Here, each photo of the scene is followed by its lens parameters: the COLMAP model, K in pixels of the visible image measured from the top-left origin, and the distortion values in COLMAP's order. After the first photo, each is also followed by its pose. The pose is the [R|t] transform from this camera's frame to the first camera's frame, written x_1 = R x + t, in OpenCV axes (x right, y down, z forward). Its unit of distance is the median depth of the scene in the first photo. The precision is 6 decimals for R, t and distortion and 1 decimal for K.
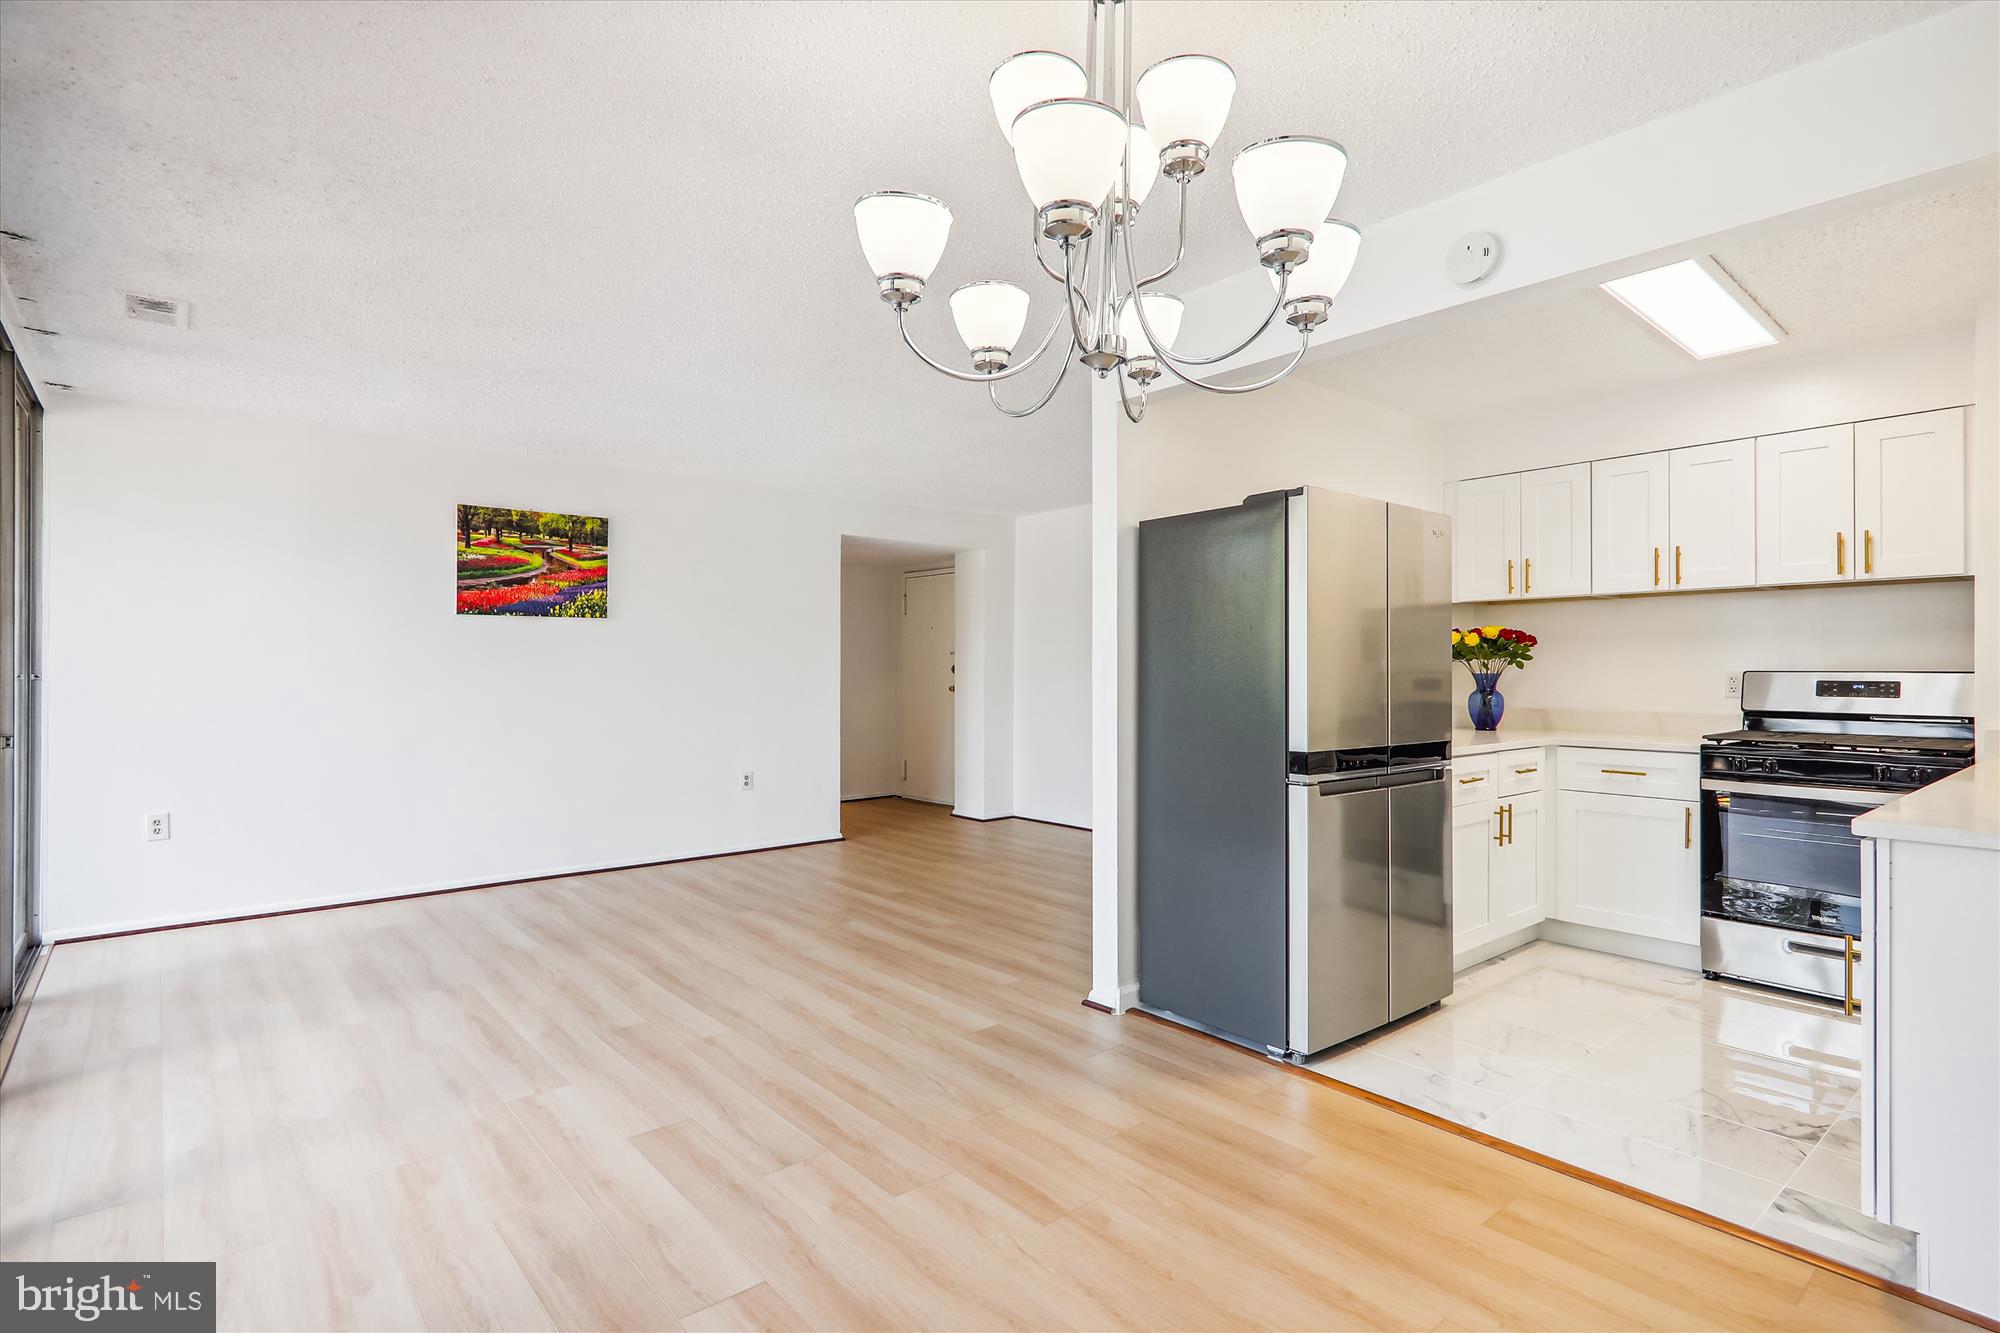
lens RADIAL K [[996.1, 0, 1005.8], [0, 996.1, 670.4], [0, 0, 1]] dist [0.003574, 0.000690]
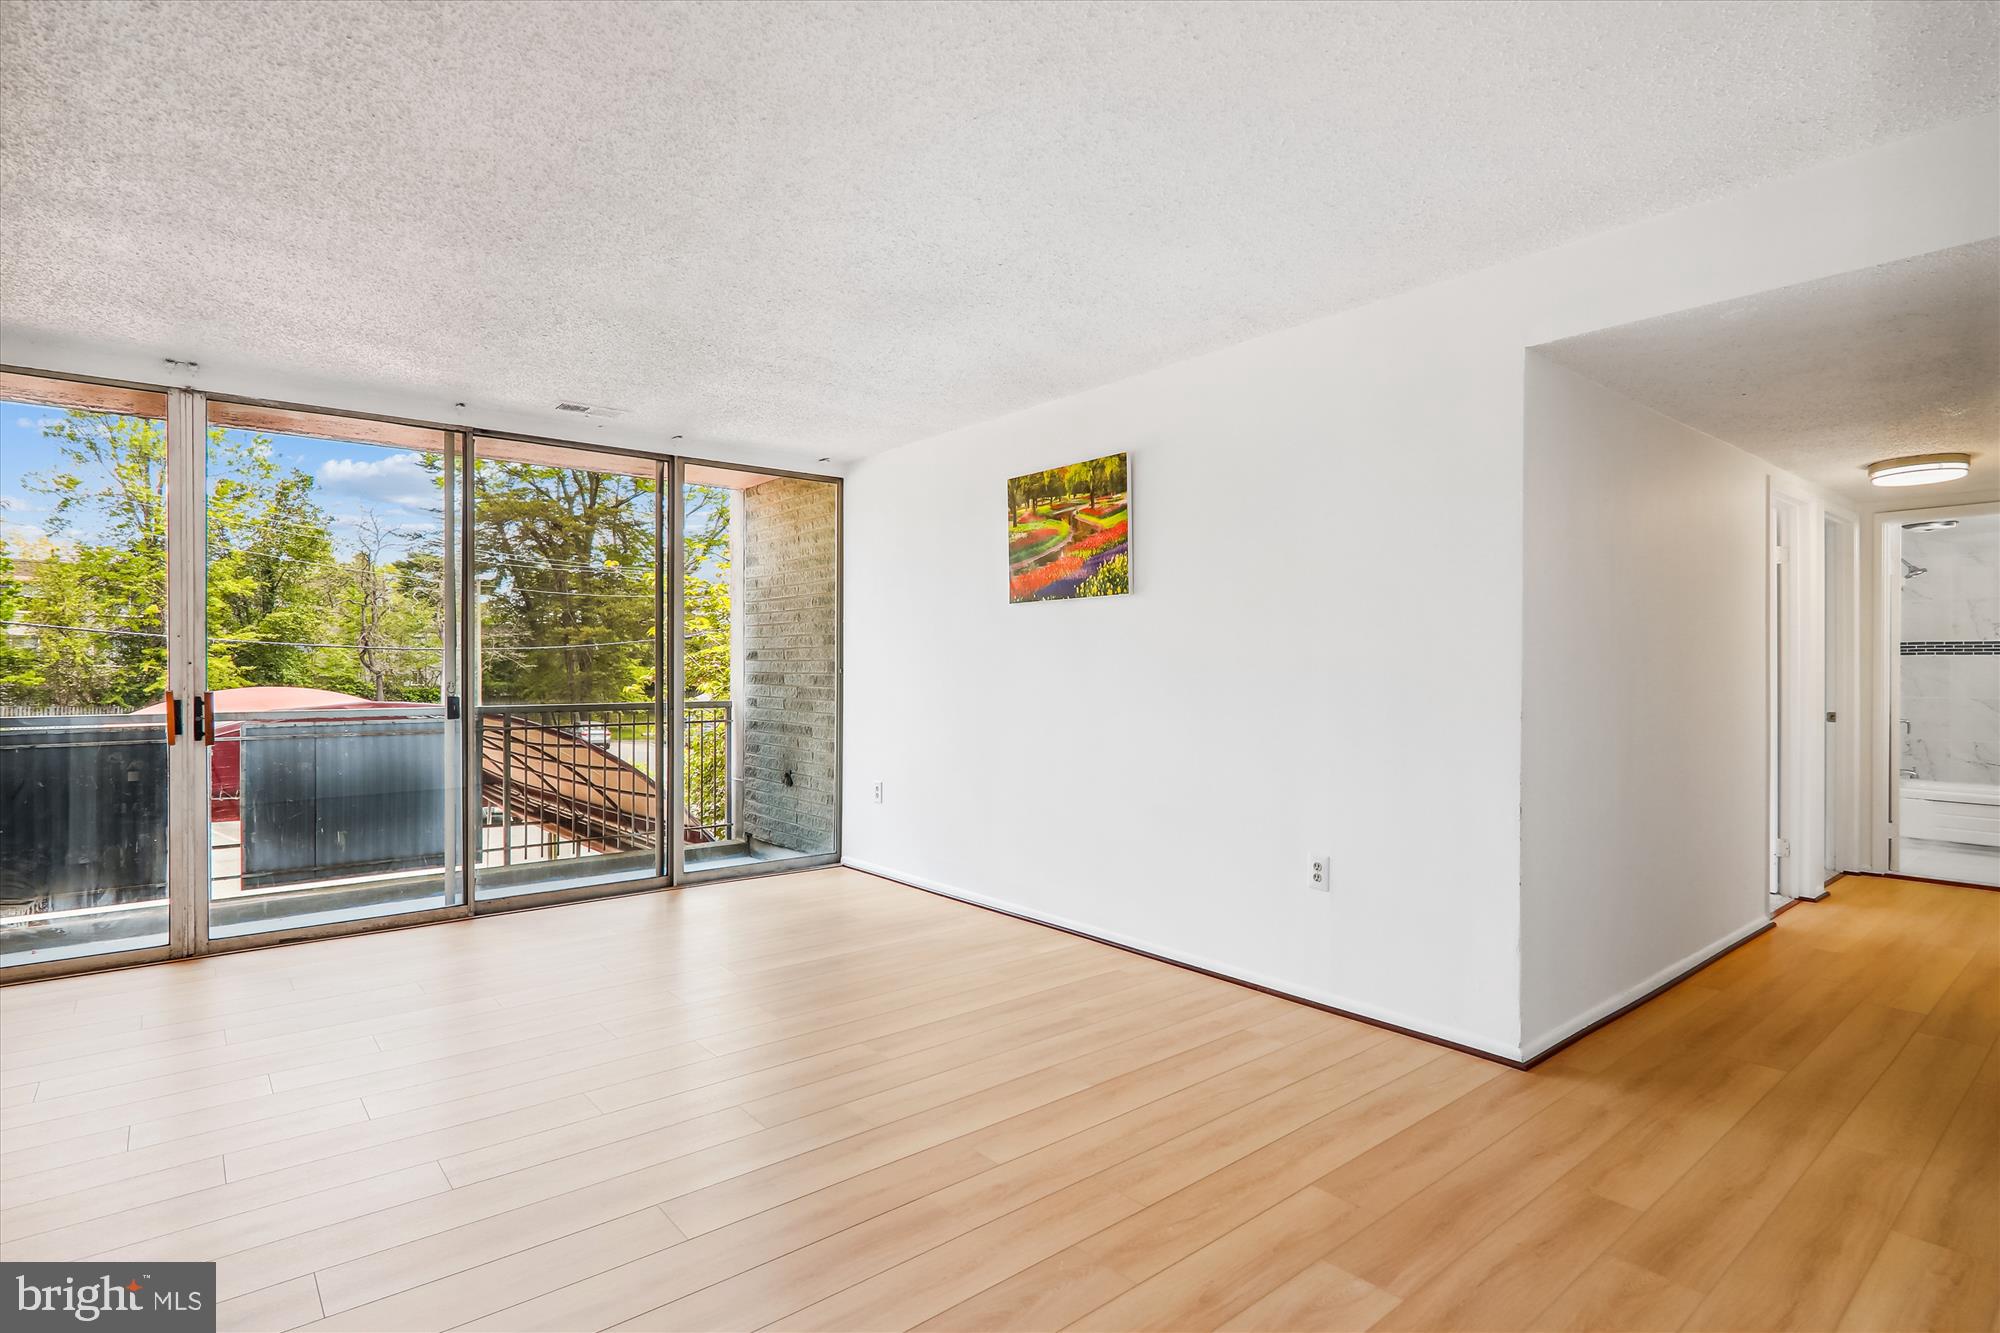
lens RADIAL K [[996.1, 0, 985.2], [0, 996.1, 666.0], [0, 0, 1]] dist [0.003574, 0.000690]
pose [[-0.025537, -0.000676, -0.999674, 0.450606], [-0.001620, 0.999998, -0.000635, -0.000157], [0.999673, 0.001603, -0.025538, 1.334245]]
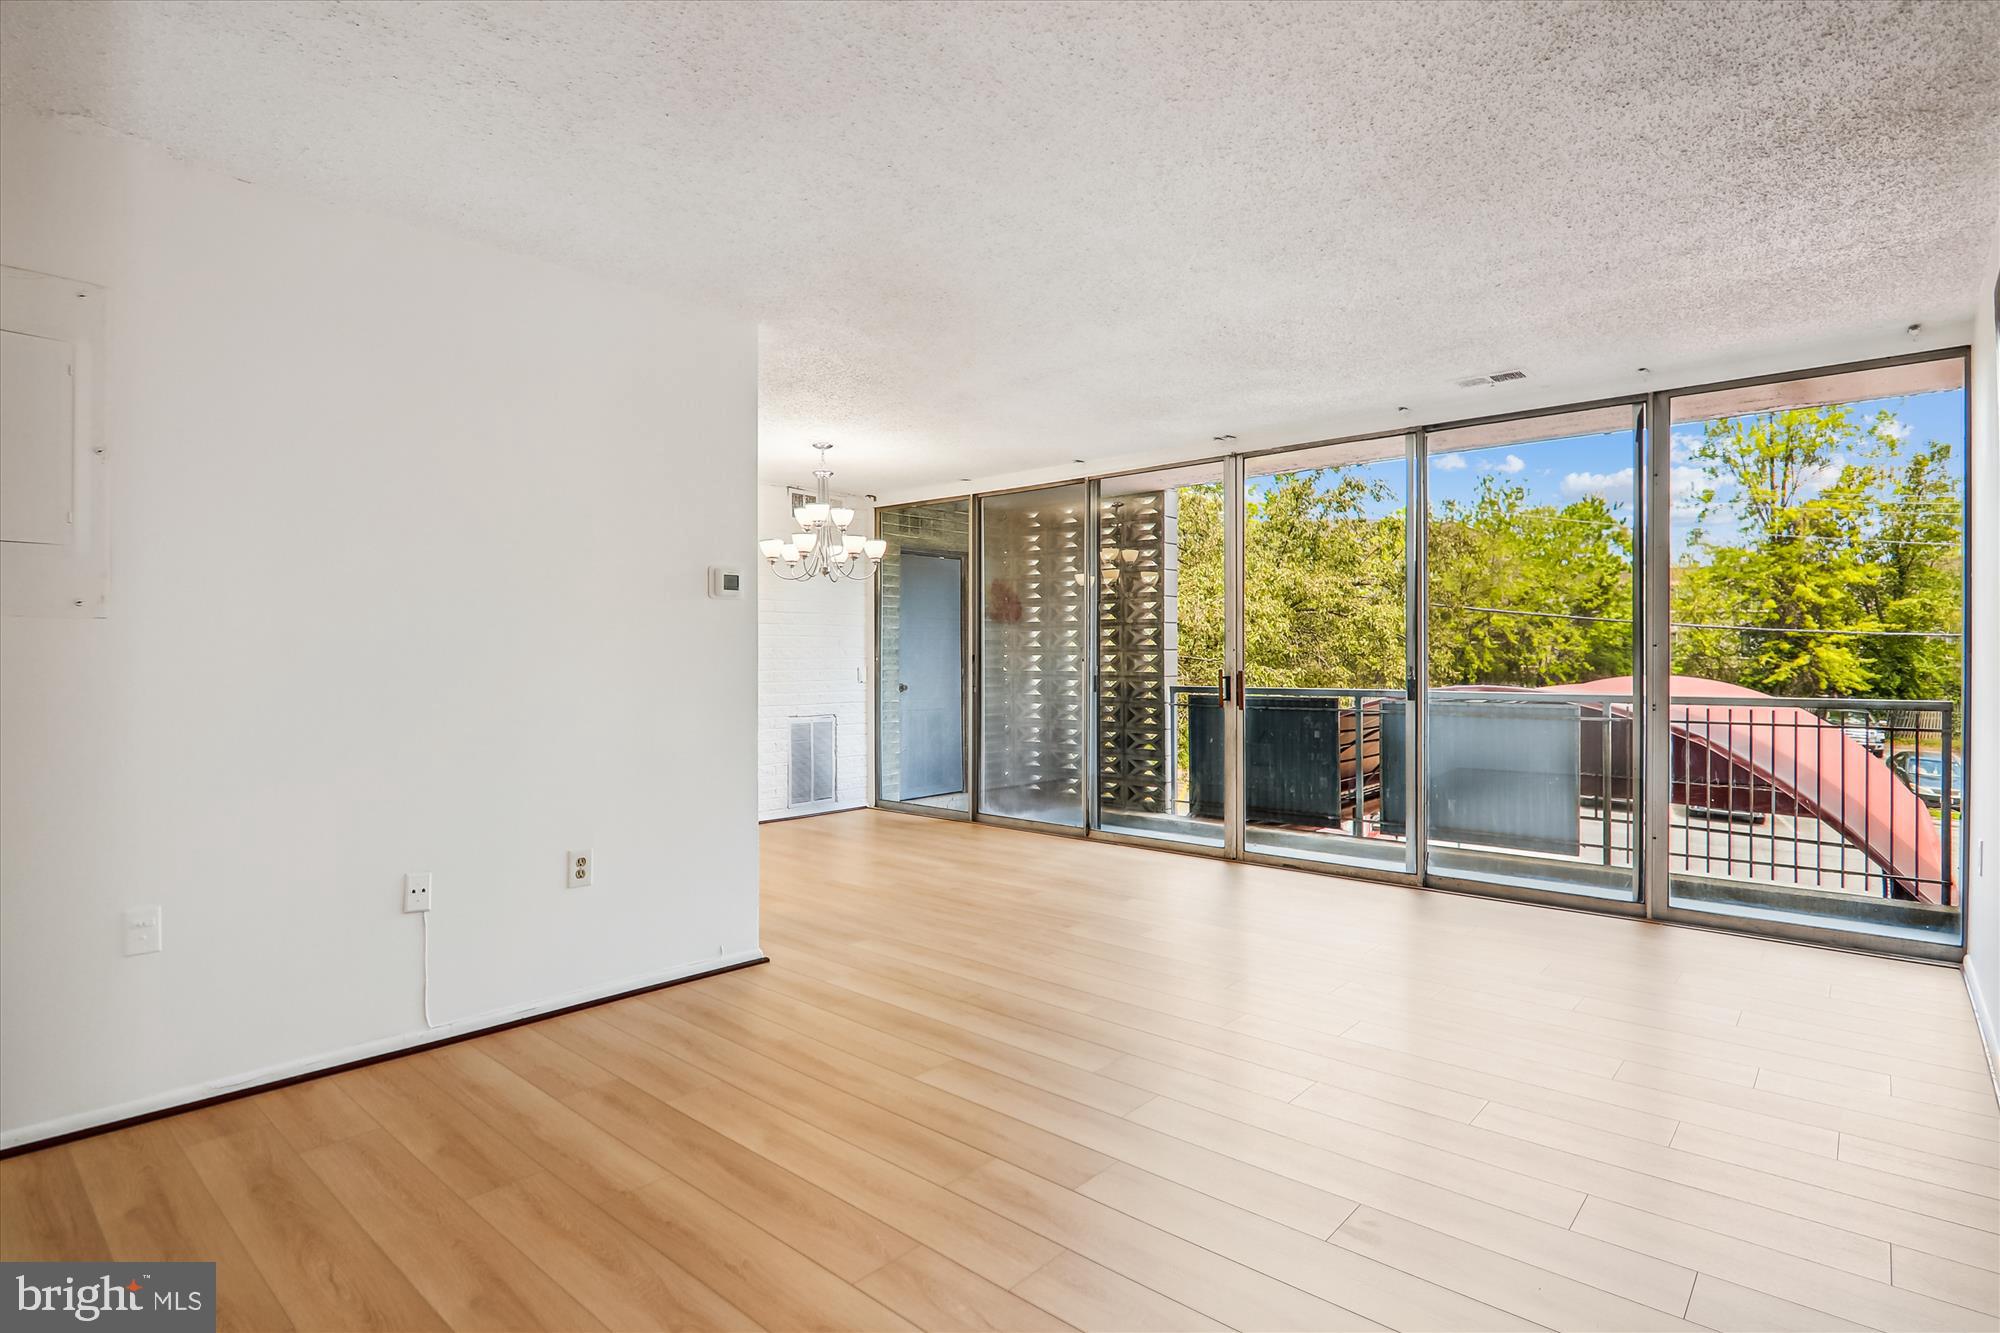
lens RADIAL K [[996.1, 0, 1037.8], [0, 996.1, 663.2], [0, 0, 1]] dist [0.003574, 0.000690]
pose [[-0.983896, 0.000166, -0.178739, -0.014598], [-0.000938, 0.999981, 0.006090, 0.007671], [0.178737, 0.006159, -0.983878, 1.841017]]
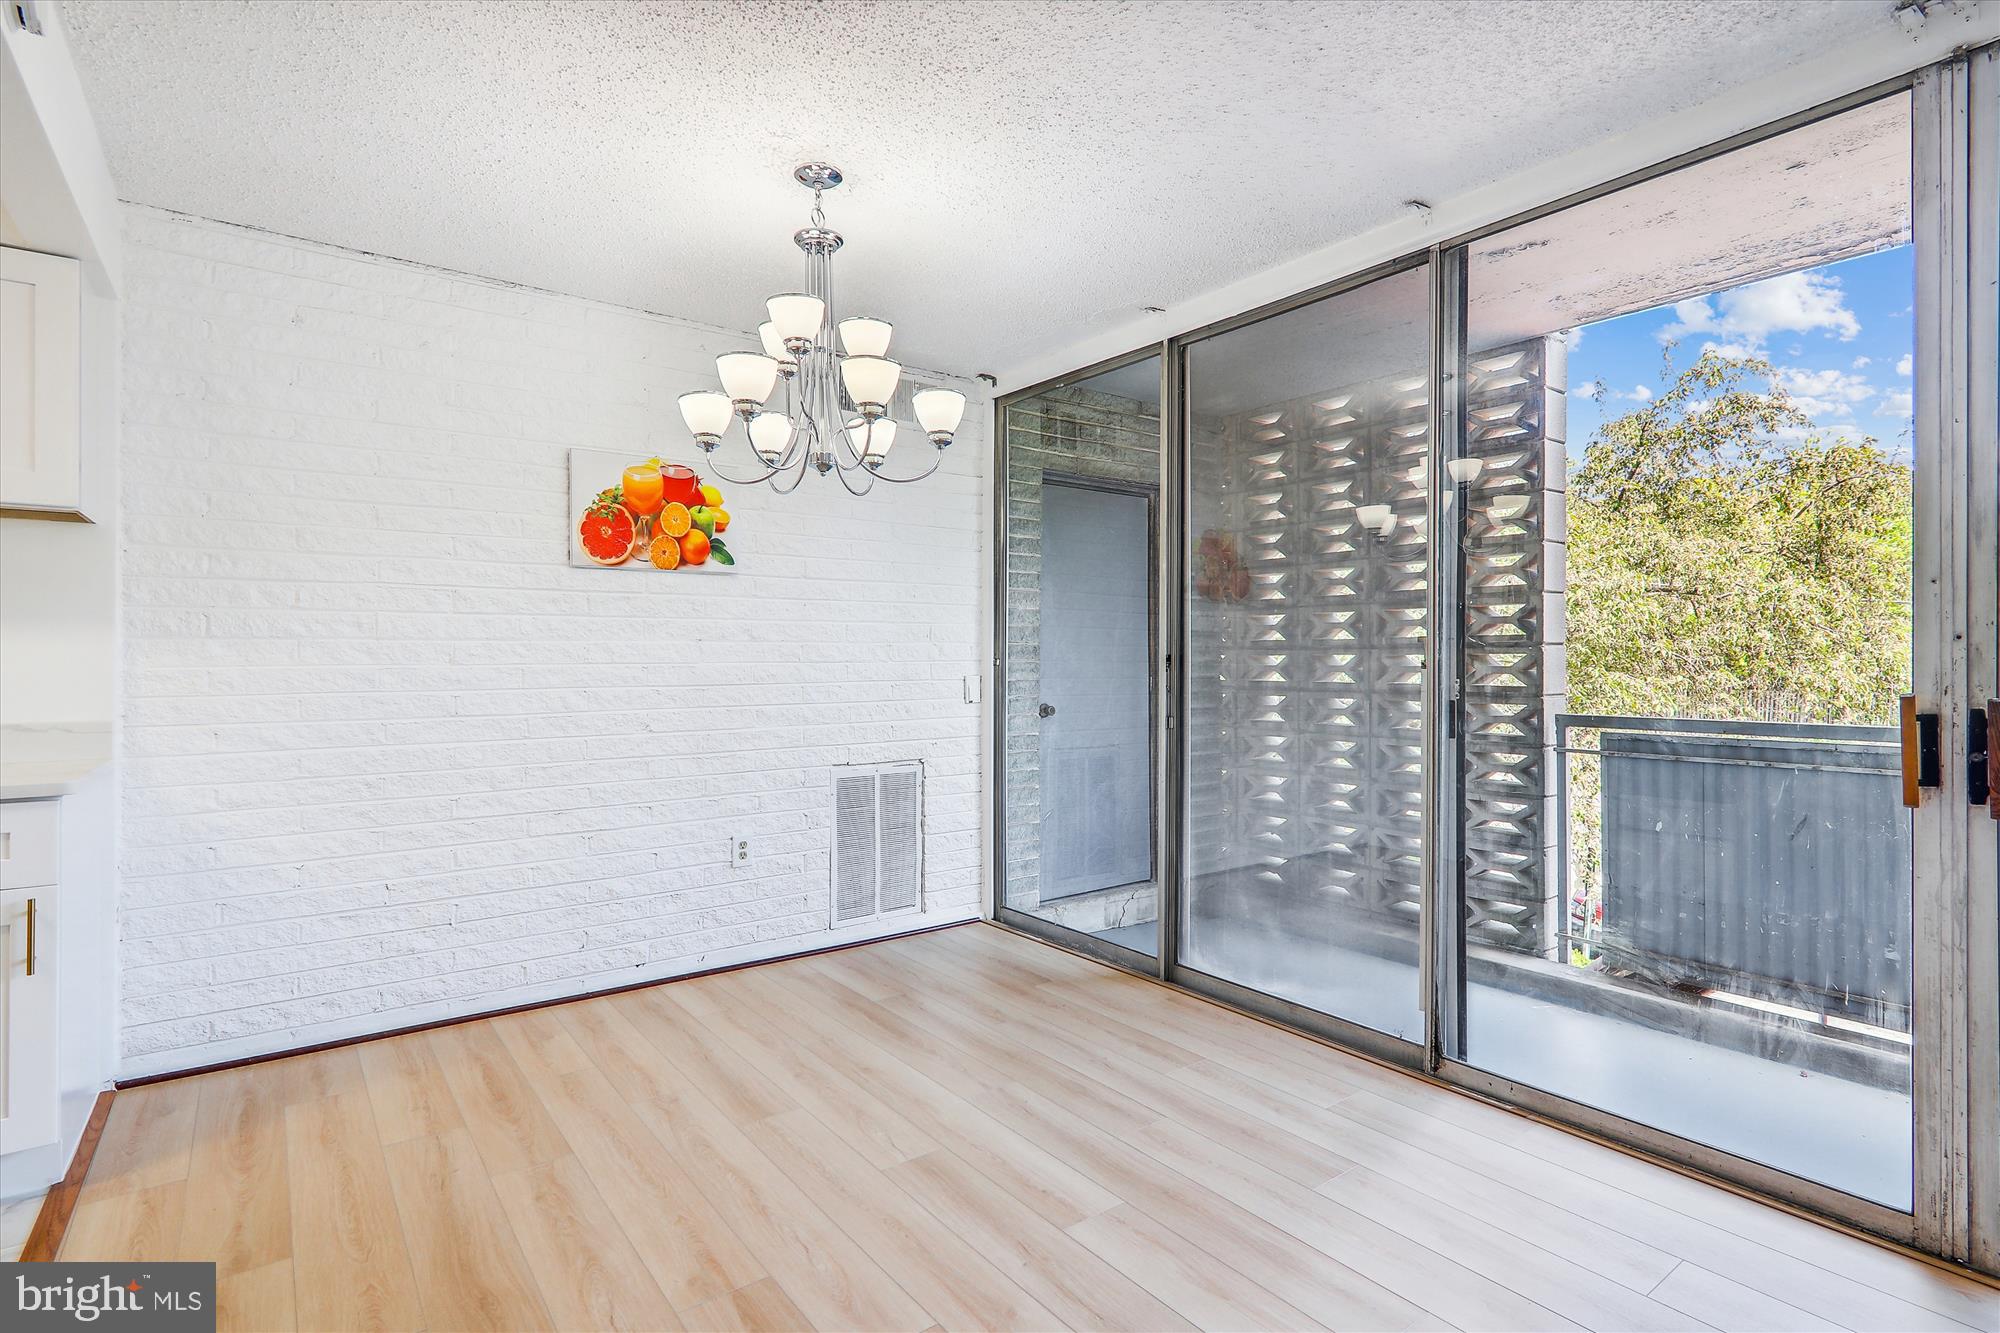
lens RADIAL K [[996.1, 0, 974.3], [0, 996.1, 665.5], [0, 0, 1]] dist [0.003574, 0.000690]
pose [[-0.996905, -0.001209, 0.078605, -0.111154], [-0.000633, 0.999973, 0.007361, 0.007723], [-0.078611, 0.007288, -0.996879, 1.013288]]
